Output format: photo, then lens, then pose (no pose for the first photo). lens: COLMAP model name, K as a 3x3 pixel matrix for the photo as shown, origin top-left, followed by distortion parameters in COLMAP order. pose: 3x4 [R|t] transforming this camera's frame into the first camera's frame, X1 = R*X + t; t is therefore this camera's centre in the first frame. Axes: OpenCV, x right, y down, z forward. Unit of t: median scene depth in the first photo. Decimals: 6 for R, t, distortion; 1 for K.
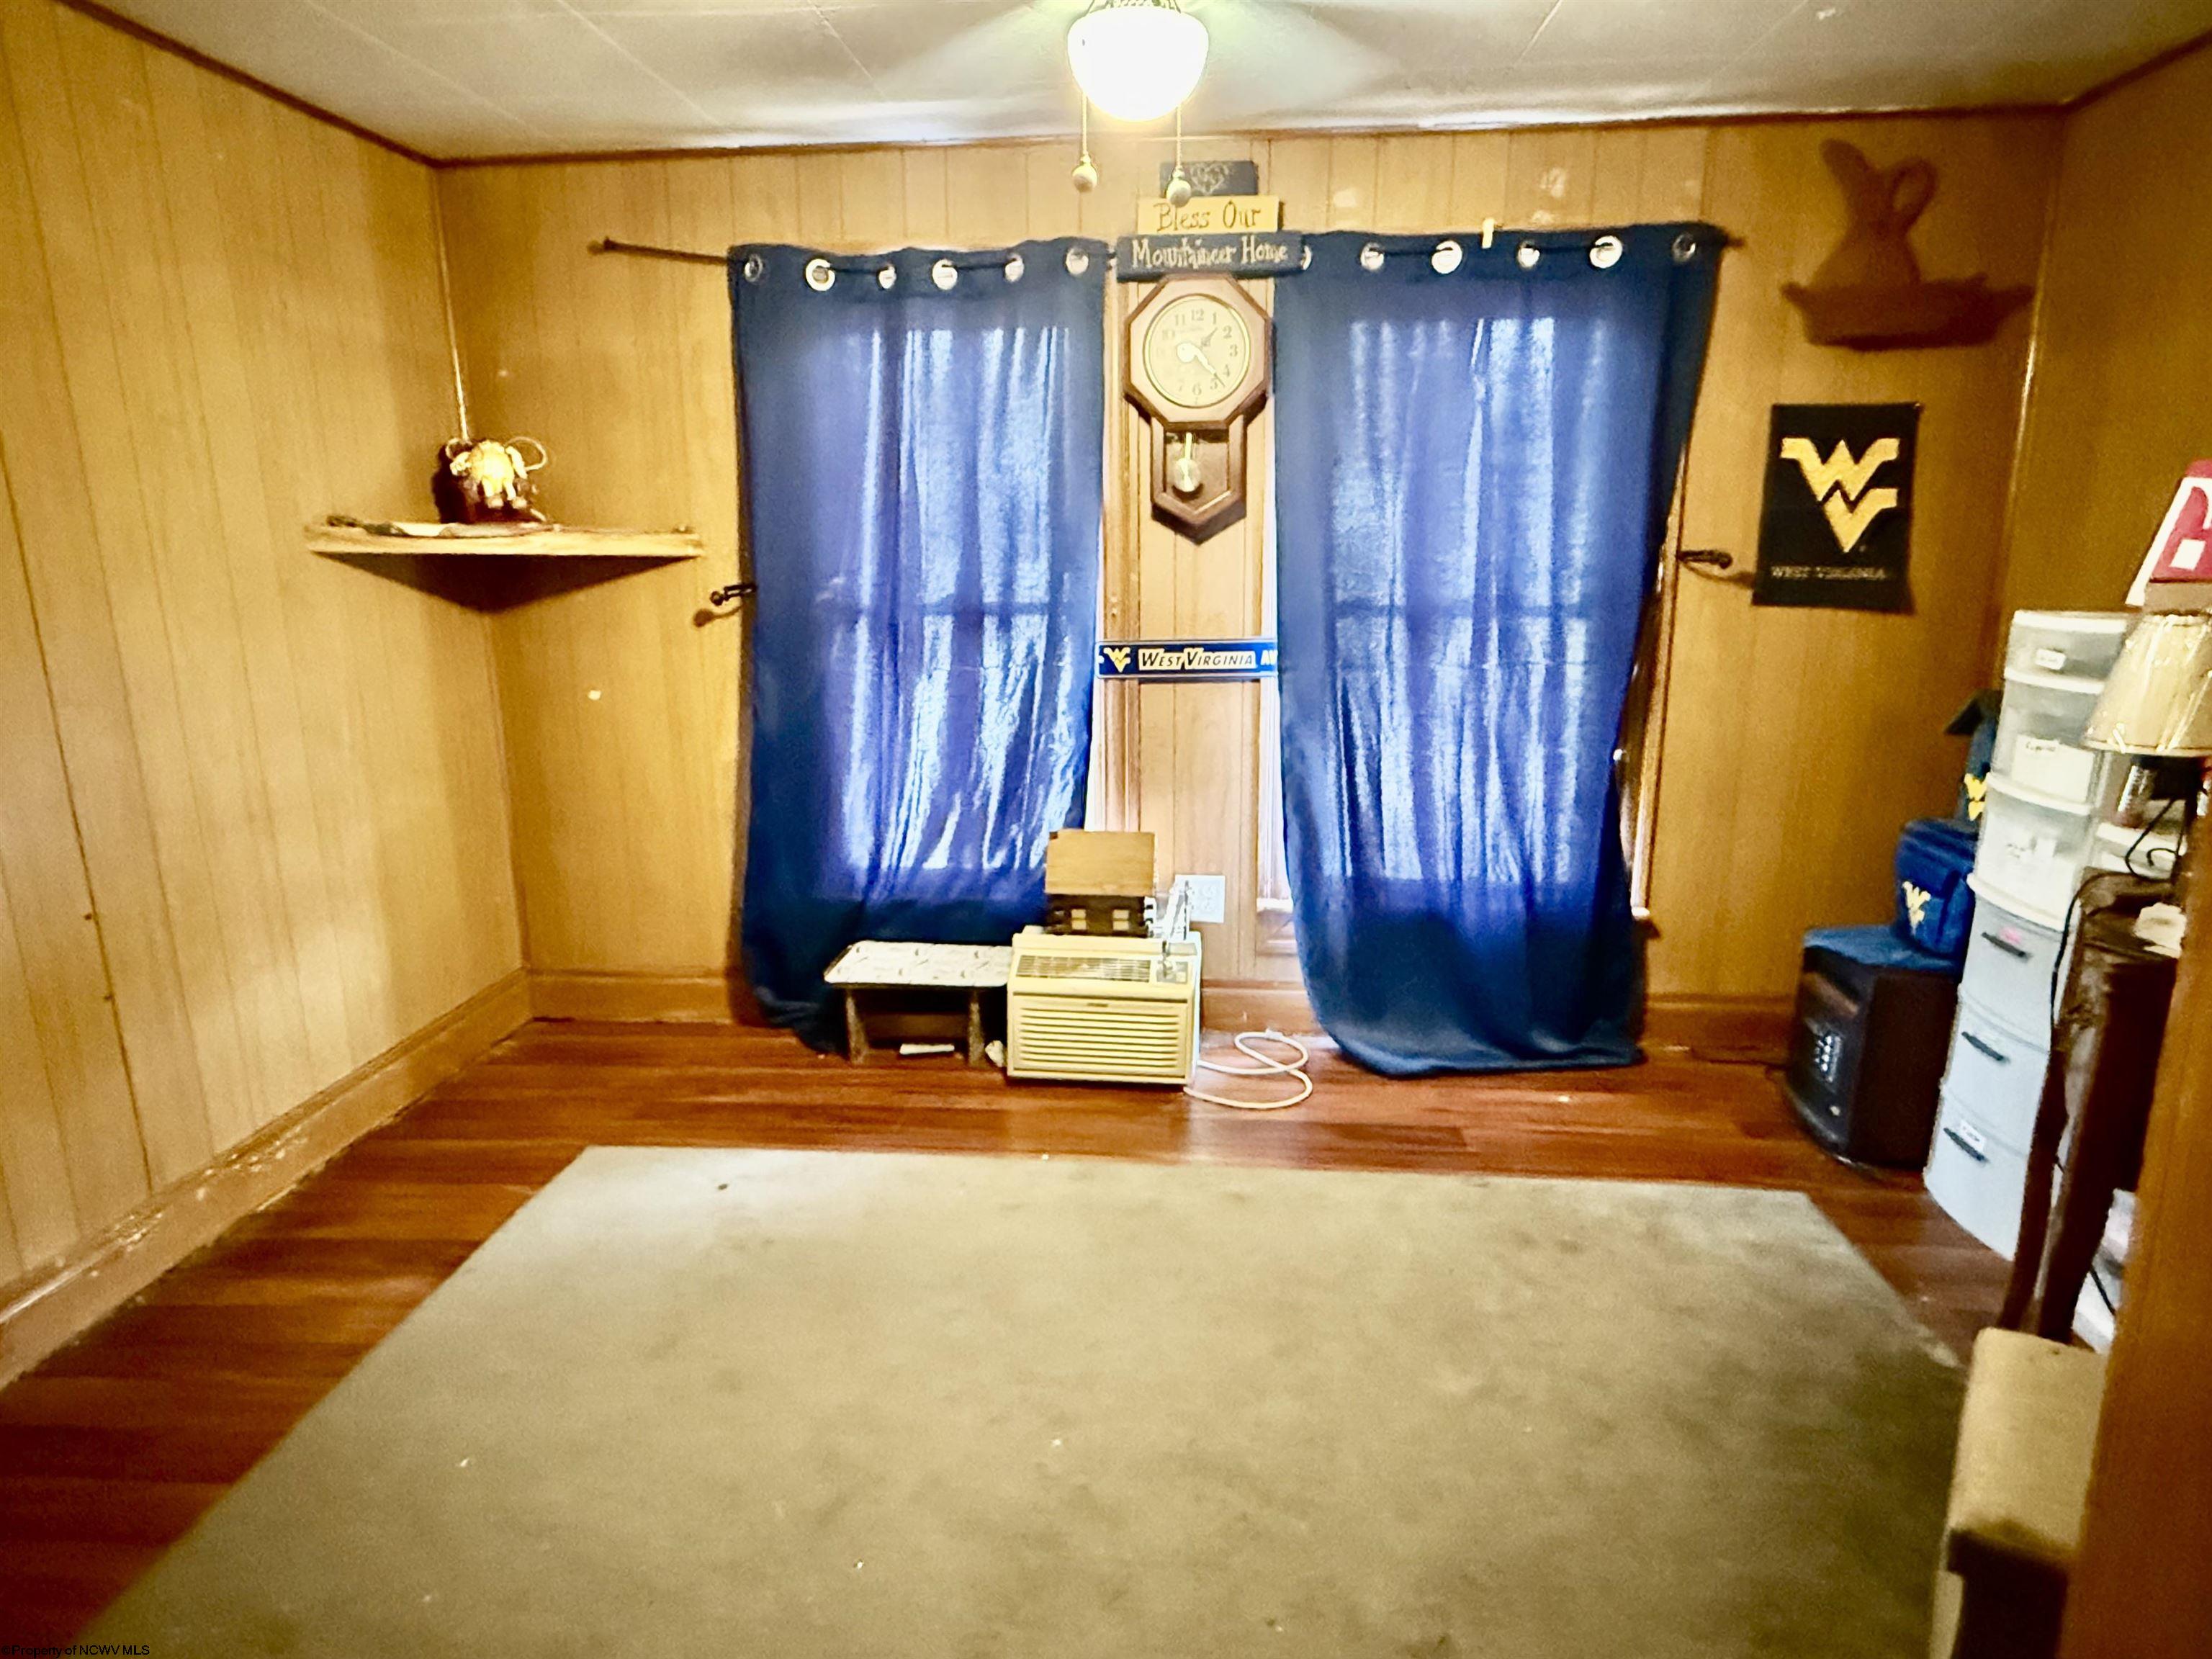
lens RADIAL K [[1217.5, 0, 1100.1], [0, 1217.5, 825.5], [0, 0, 1]] dist [-0.000469, -0.000548]
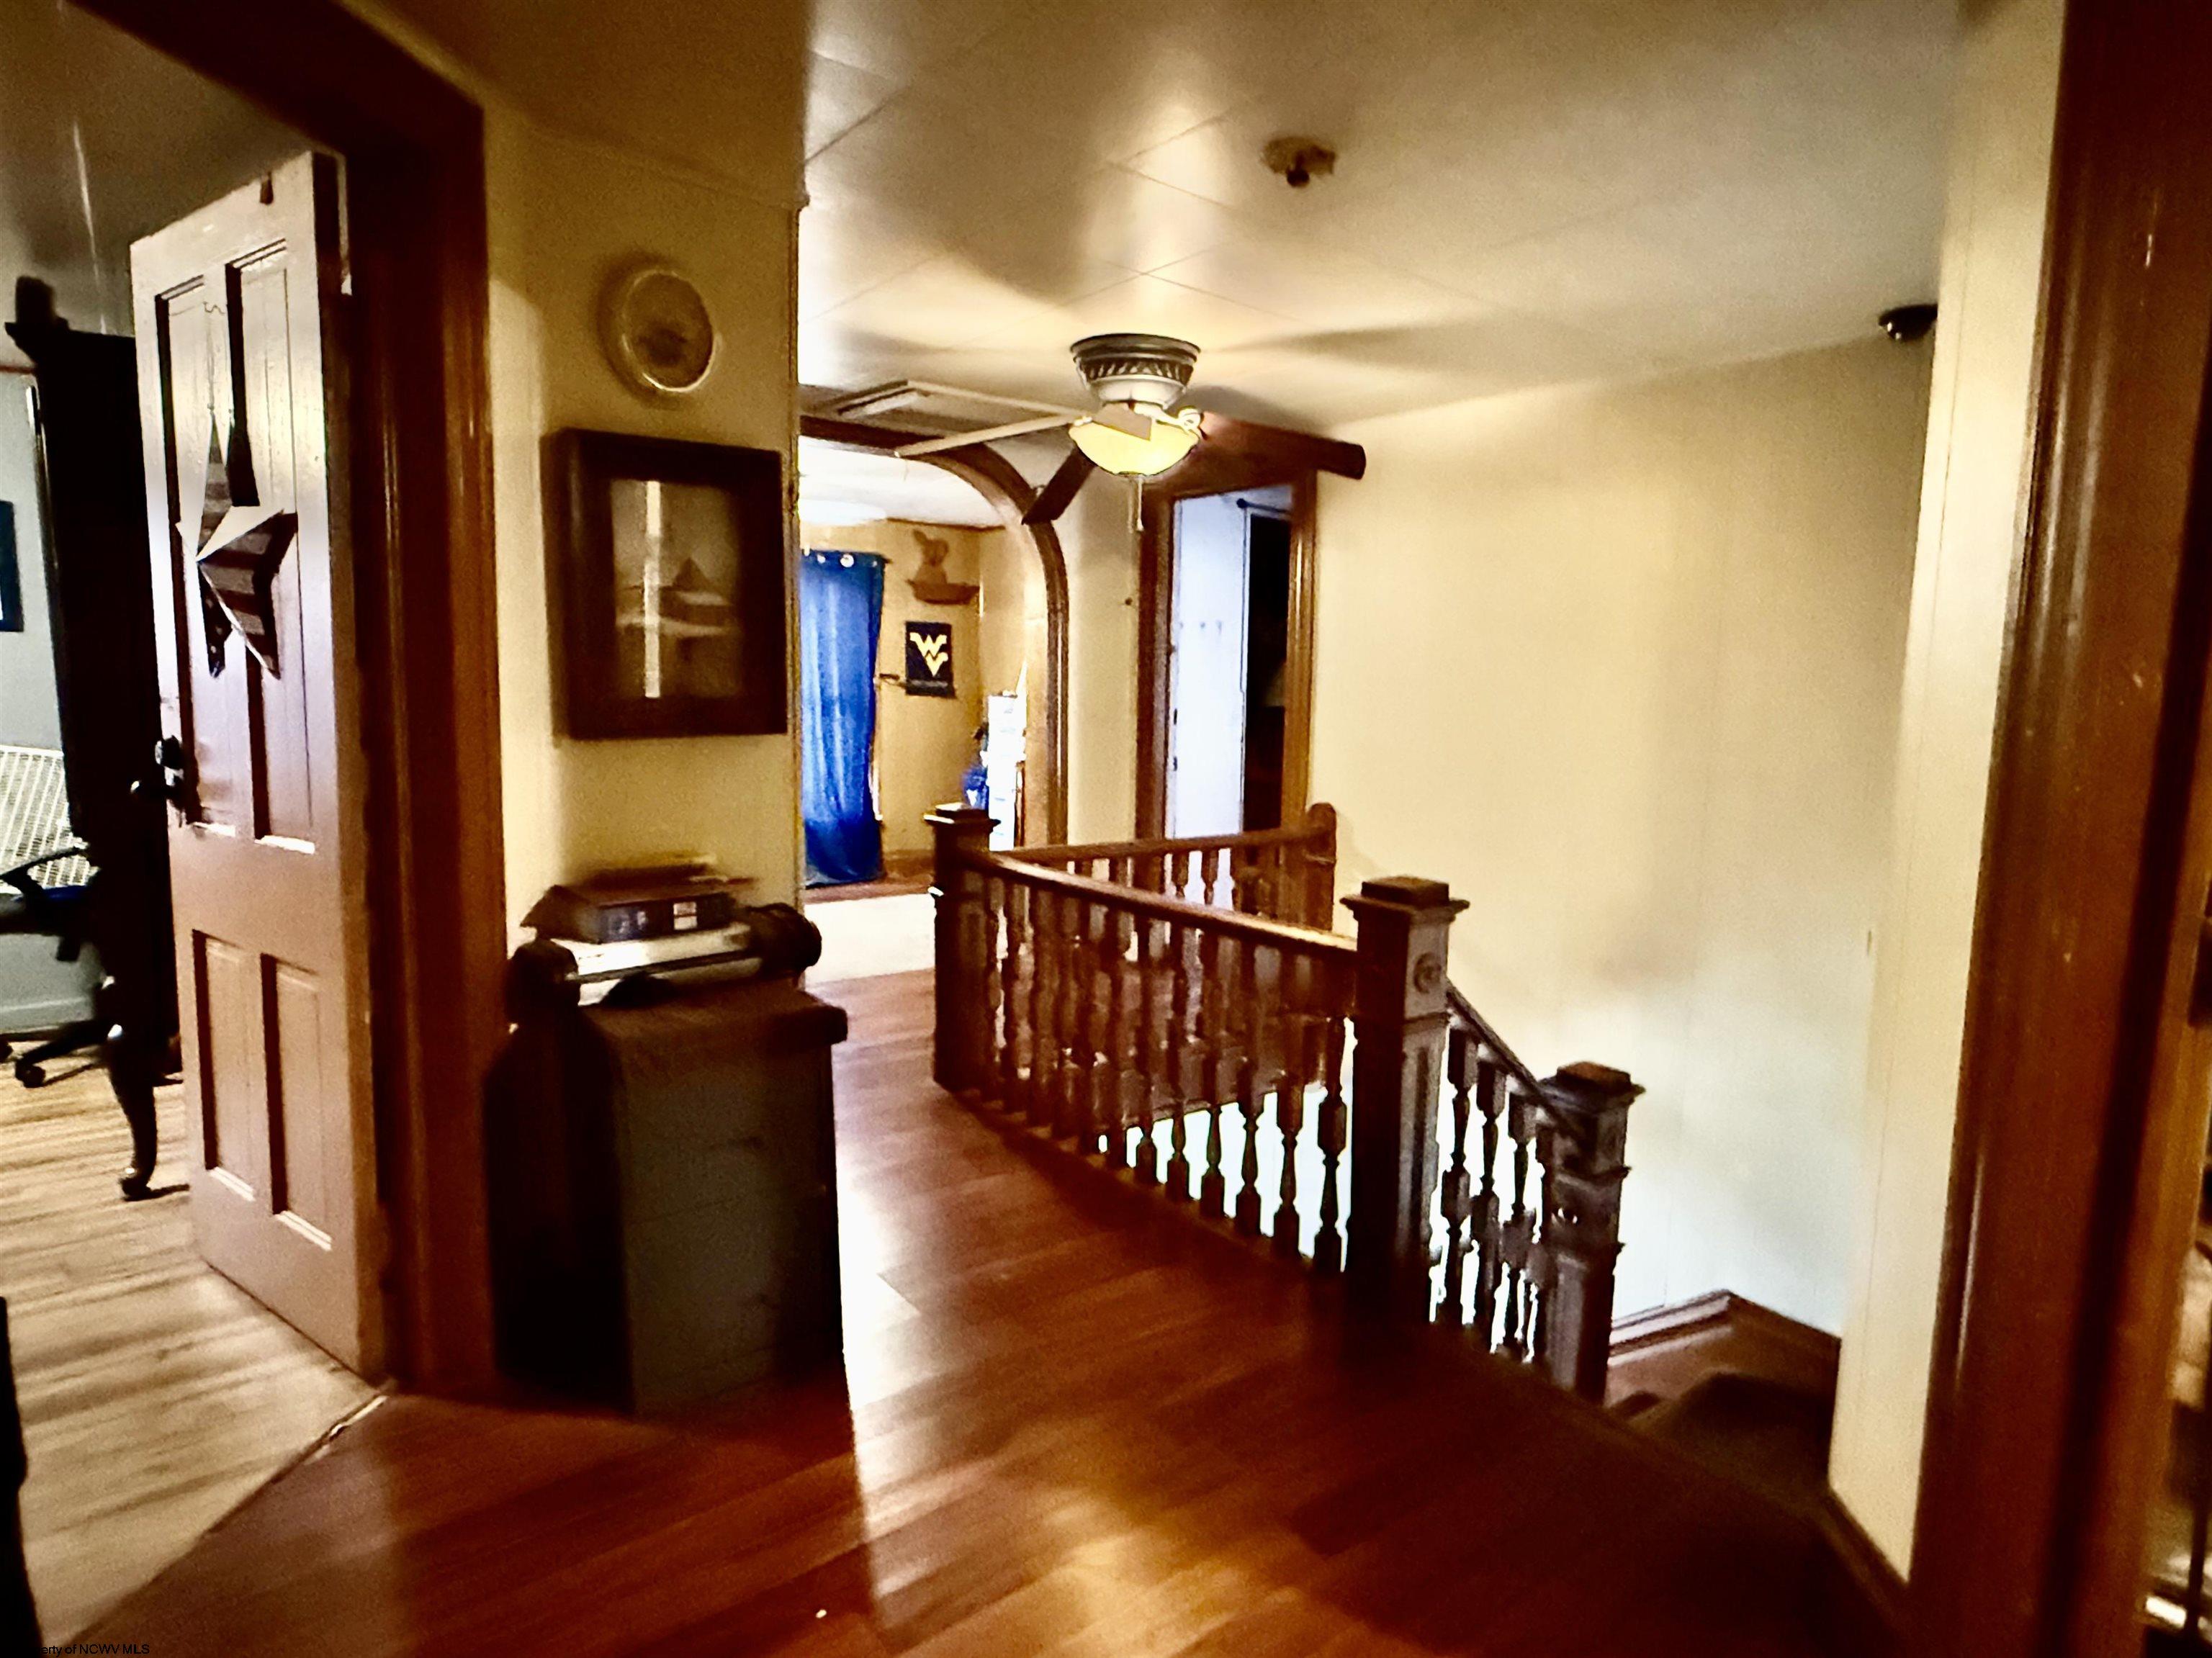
lens RADIAL K [[1217.4, 0, 1105.3], [0, 1217.4, 828.7], [0, 0, 1]] dist [-0.000469, -0.000548]
pose [[0.729951, -0.057591, 0.681069, -0.970042], [0.119908, 0.991780, -0.044650, 0.277701], [-0.672899, 0.114258, 0.730857, -1.191096]]
